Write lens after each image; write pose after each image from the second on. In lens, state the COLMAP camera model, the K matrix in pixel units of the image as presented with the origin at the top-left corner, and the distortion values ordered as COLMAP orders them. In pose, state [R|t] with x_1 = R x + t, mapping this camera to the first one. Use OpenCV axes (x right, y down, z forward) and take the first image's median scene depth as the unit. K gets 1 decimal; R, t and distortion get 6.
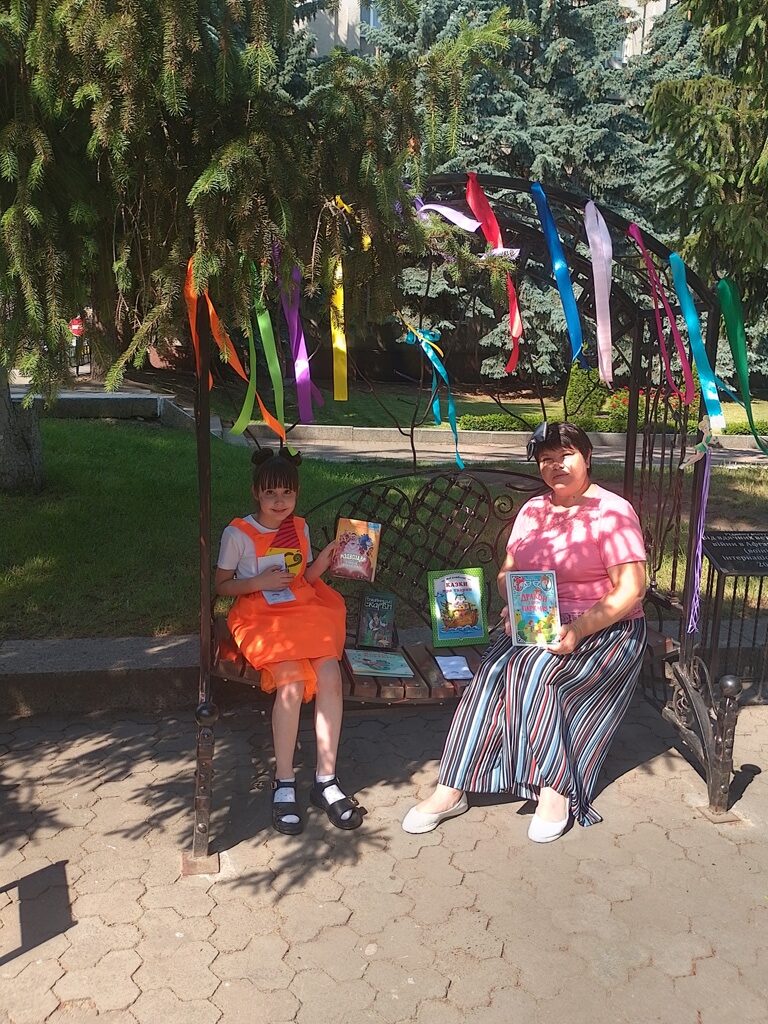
lens RADIAL K [[861.7, 0, 385.3], [0, 861.7, 514.5], [0, 0, 1]] dist [0.055576, -0.075124]
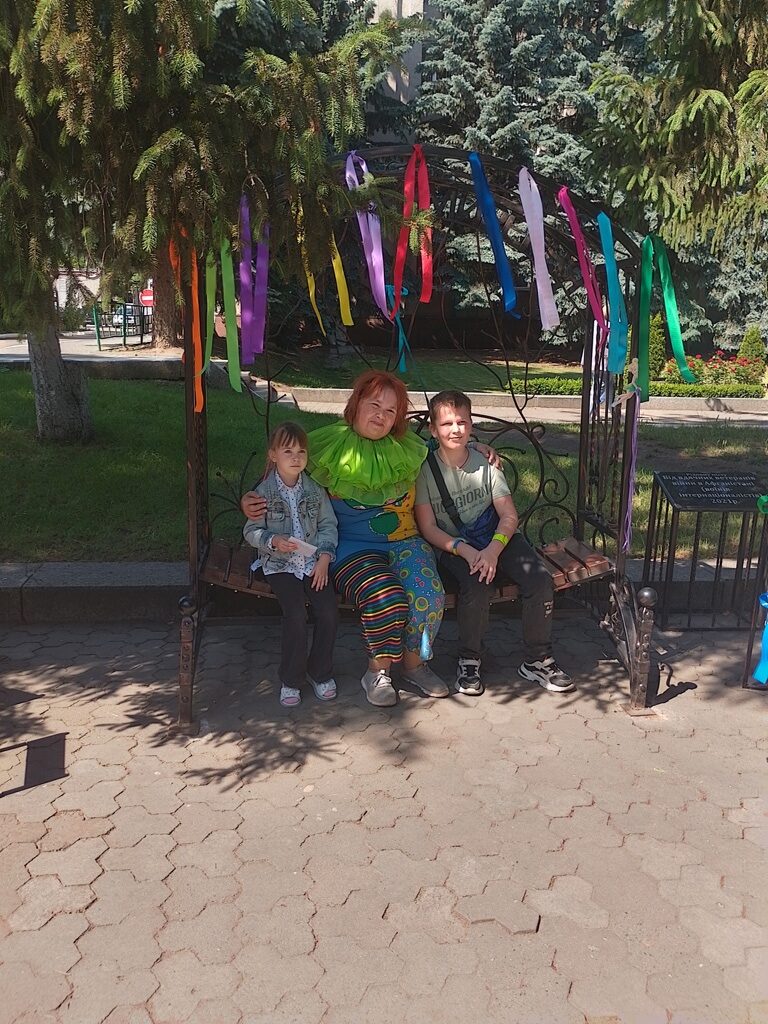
lens RADIAL K [[861.7, 0, 385.3], [0, 861.7, 514.5], [0, 0, 1]] dist [0.055576, -0.075124]
pose [[0.996834, 0.009666, -0.078917, 0.118331], [-0.006974, 0.999387, 0.034319, 0.043903], [0.079201, -0.033660, 0.996290, -0.128310]]
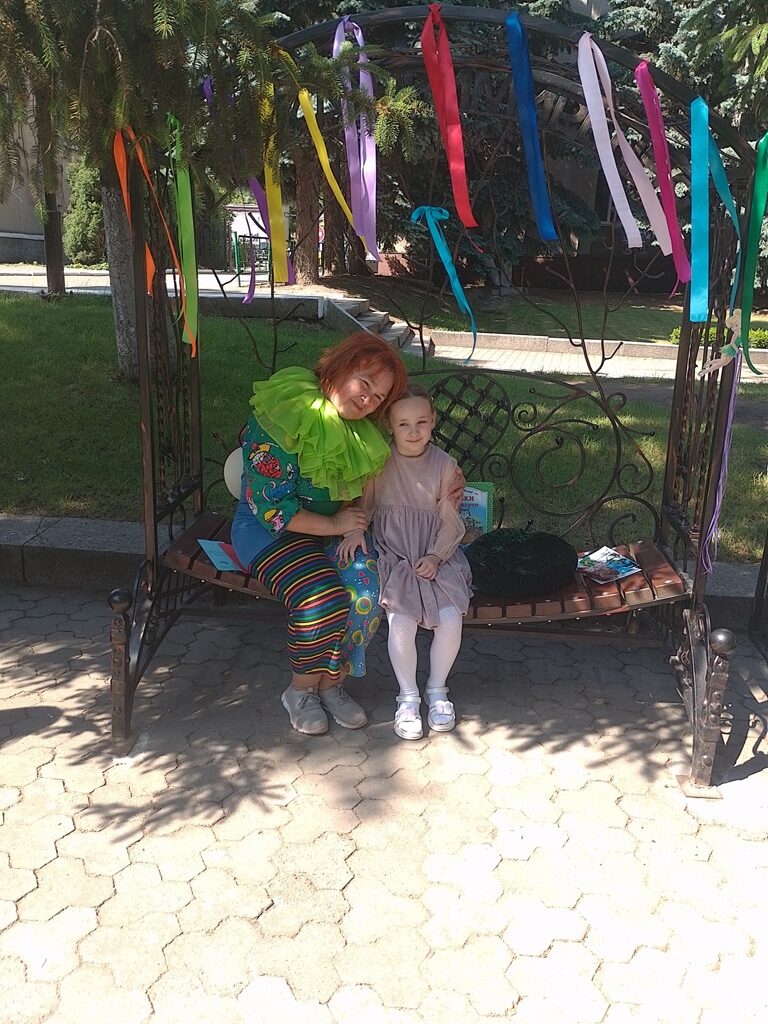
lens RADIAL K [[852.7, 0, 379.1], [0, 852.7, 523.5], [0, 0, 1]] dist [0.060698, -0.081618]
pose [[0.958684, 0.090088, -0.269832, 0.245523], [-0.059770, 0.991147, 0.118558, 0.006086], [0.278123, -0.097532, 0.955581, 0.108992]]
